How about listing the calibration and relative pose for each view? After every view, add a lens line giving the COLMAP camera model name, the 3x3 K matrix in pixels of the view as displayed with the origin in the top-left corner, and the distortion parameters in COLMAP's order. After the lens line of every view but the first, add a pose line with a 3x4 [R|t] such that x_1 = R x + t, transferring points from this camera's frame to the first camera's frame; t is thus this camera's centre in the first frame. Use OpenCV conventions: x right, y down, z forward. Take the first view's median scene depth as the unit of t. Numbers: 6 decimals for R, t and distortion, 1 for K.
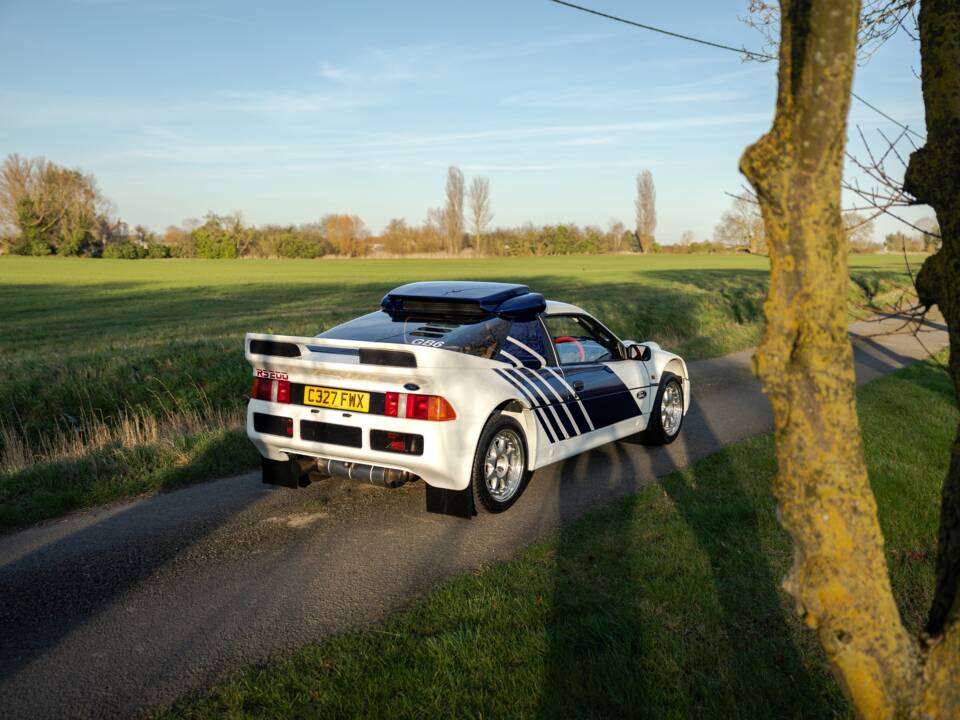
lens RADIAL K [[999.7, 0, 476.4], [0, 999.7, 336.2], [0, 0, 1]] dist [-0.016937, 0.019535]
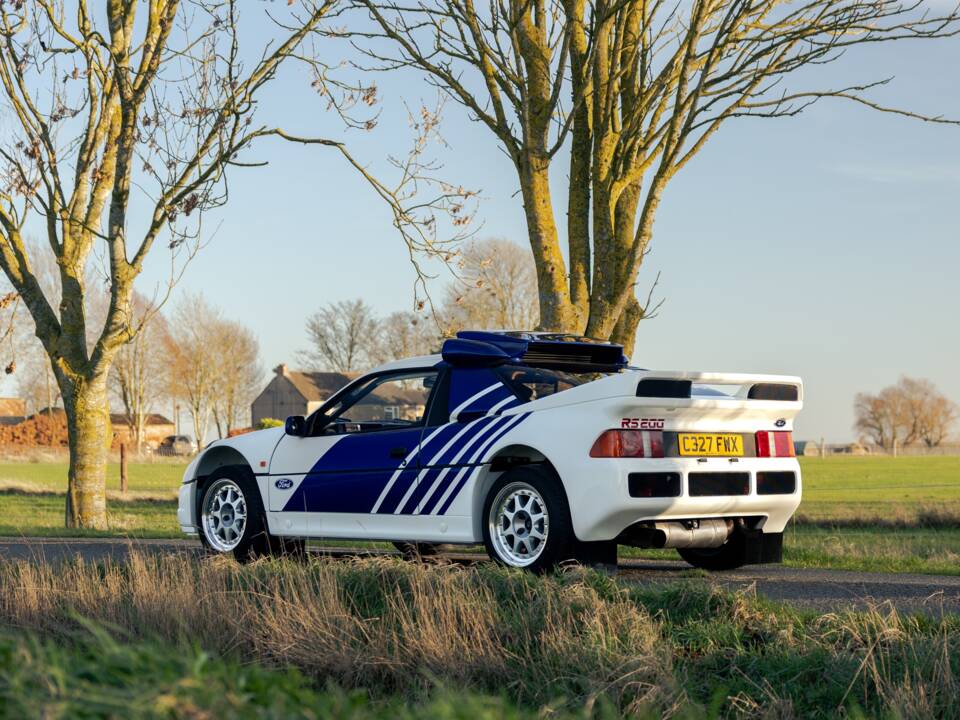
lens RADIAL K [[2191.7, 0, 480.0], [0, 2191.7, 360.0], [0, 0, 1]] dist [-0.022098, 0.055901]
pose [[0.215304, 0.040373, 0.975712, -2.021759], [0.092610, 0.993798, -0.061557, 0.086684], [-0.972146, 0.103614, 0.210230, 0.773425]]
